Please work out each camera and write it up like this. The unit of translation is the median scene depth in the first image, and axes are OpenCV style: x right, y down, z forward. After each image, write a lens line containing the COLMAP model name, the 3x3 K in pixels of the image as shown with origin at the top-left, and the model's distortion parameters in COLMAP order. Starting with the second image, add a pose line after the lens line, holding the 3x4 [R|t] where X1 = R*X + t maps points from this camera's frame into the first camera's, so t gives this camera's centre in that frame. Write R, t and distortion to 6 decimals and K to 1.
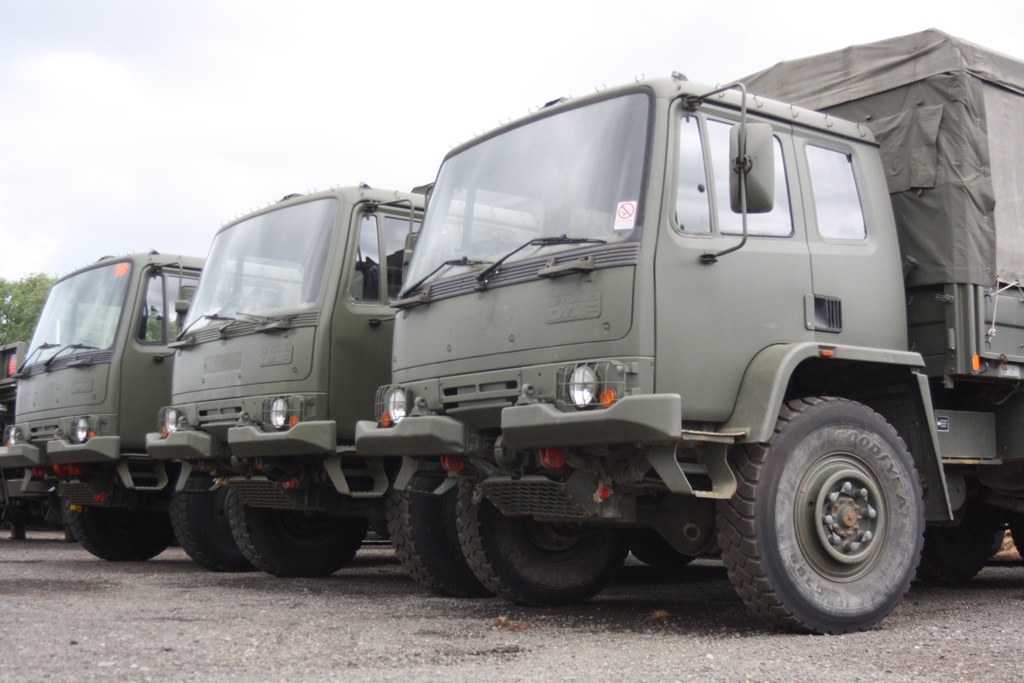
lens RADIAL K [[1372.7, 0, 512.0], [0, 1372.7, 341.5], [0, 0, 1]] dist [-0.122985, -0.007501]
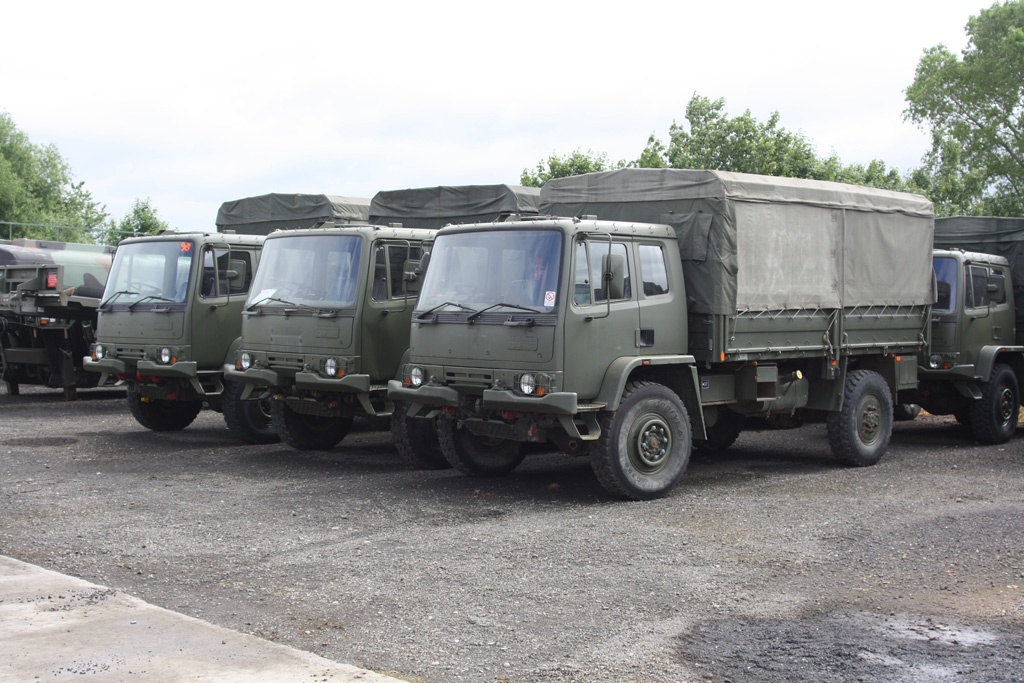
lens RADIAL K [[1372.7, 0, 512.0], [0, 1372.7, 341.5], [0, 0, 1]] dist [-0.122985, -0.007501]
pose [[0.990337, 0.001748, 0.138674, -0.229600], [-0.022776, 0.988394, 0.150197, -0.303038], [-0.136802, -0.151904, 0.978882, -0.886999]]
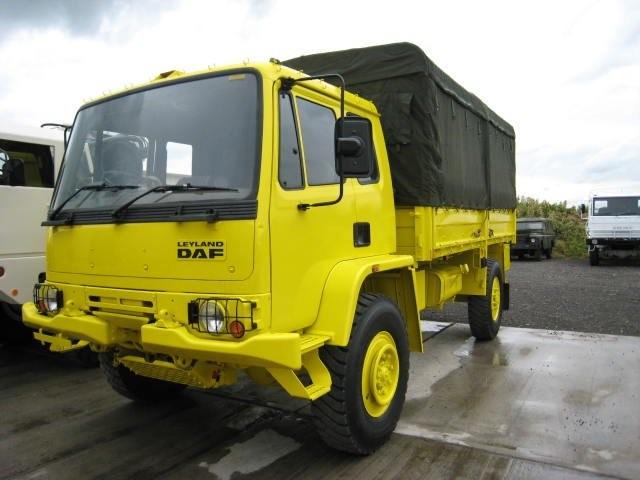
lens RADIAL K [[531.2, 0, 301.2], [0, 531.2, 240.6], [0, 0, 1]] dist [-0.134398, -0.000055]
pose [[0.930731, -0.035893, 0.363938, -0.040779], [-0.015991, 0.990226, 0.138554, -0.091982], [-0.365354, -0.134777, 0.921060, 0.492315]]
